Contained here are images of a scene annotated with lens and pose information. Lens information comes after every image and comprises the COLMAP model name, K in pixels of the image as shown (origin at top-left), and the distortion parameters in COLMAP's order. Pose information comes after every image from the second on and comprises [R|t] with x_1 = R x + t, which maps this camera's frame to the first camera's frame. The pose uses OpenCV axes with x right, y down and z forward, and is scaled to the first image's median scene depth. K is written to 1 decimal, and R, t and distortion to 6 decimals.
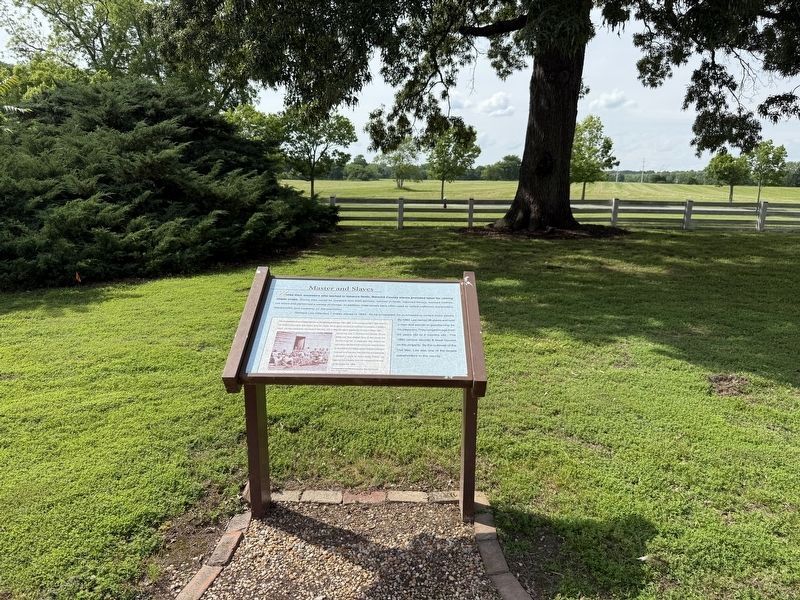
lens RADIAL K [[558.4, 0, 401.9], [0, 558.4, 299.9], [0, 0, 1]] dist [0.014475, -0.022232]
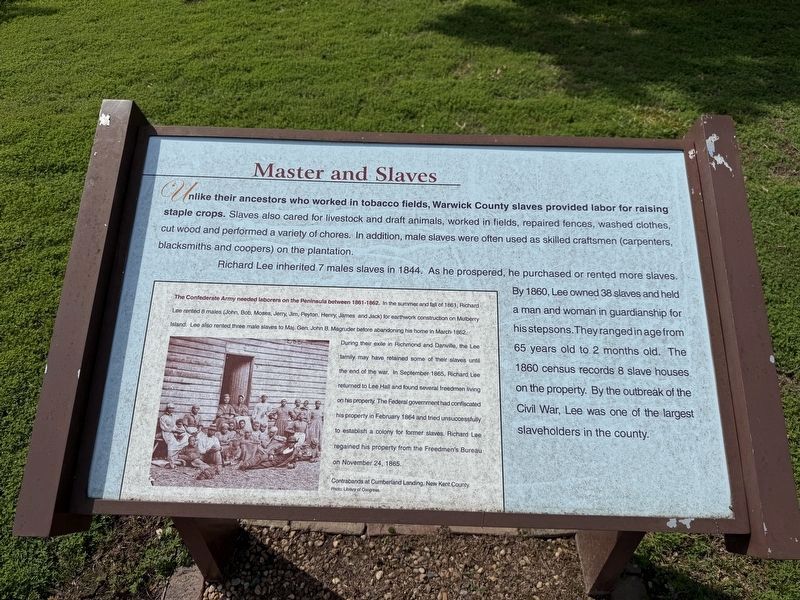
lens RADIAL K [[558.4, 0, 396.3], [0, 558.4, 298.3], [0, 0, 1]] dist [0.014475, -0.022232]
pose [[0.999876, 0.003237, -0.015418, -0.072367], [0.004859, 0.867595, 0.497247, -0.129998], [0.014986, -0.497260, 0.867472, 0.670390]]
